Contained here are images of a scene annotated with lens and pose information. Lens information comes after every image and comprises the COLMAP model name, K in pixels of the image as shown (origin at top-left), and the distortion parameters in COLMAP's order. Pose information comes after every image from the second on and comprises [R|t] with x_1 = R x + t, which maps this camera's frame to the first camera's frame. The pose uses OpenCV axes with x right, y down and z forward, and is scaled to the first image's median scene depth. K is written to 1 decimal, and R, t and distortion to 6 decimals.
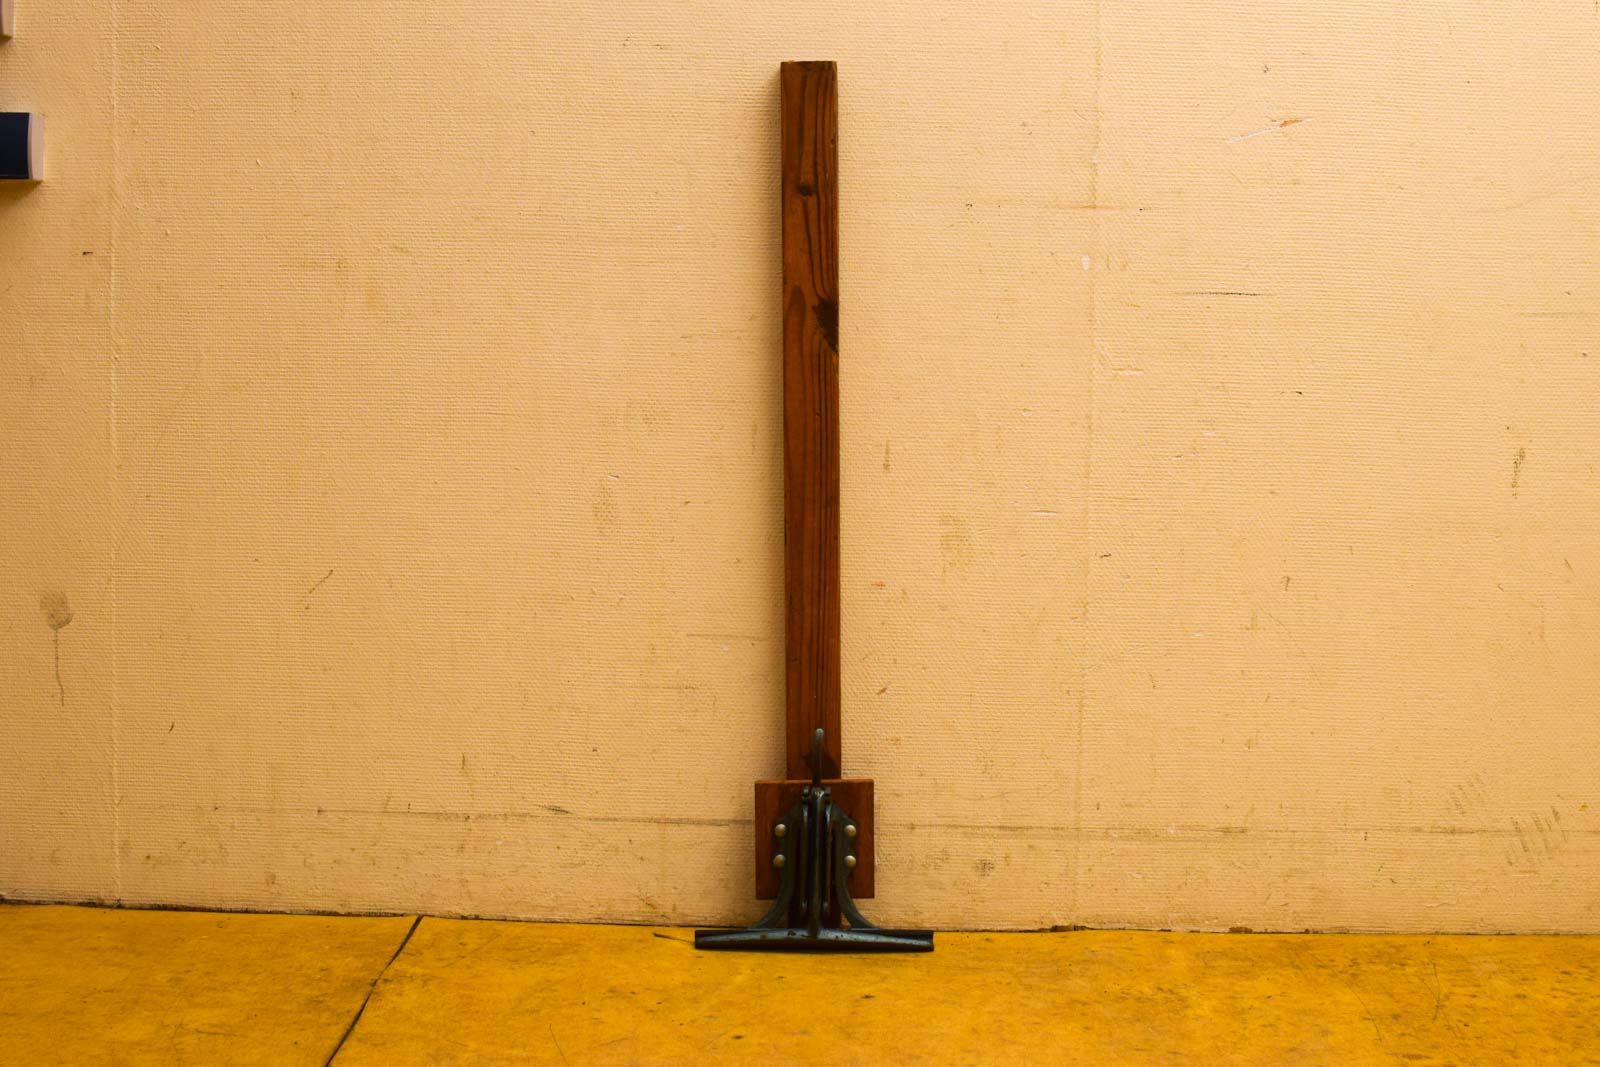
lens RADIAL K [[2503.8, 0, 799.9], [0, 2503.8, 534.6], [0, 0, 1]] dist [-0.195932, 0.000000]
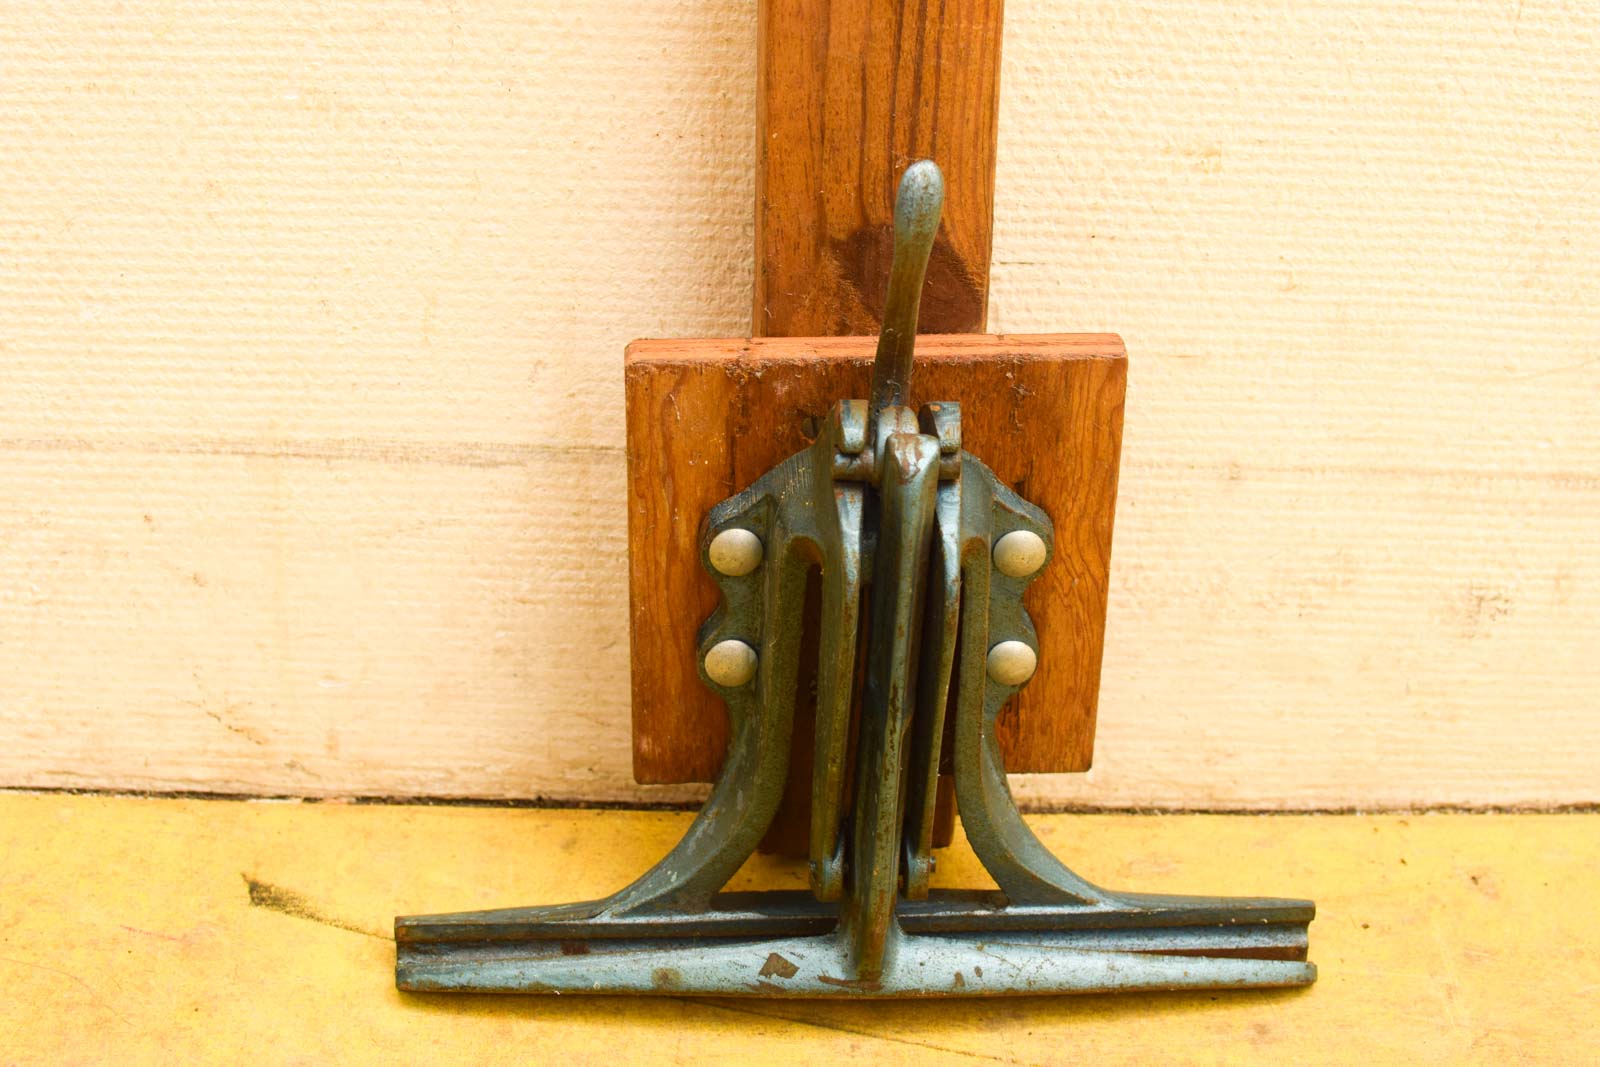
lens RADIAL K [[2503.8, 0, 799.2], [0, 2503.8, 531.7], [0, 0, 1]] dist [-0.195932, 0.000000]
pose [[0.998635, -0.000651, 0.052225, -0.014043], [-0.020101, 0.918113, 0.395808, 0.021286], [-0.048207, -0.396317, 0.916847, 0.777809]]
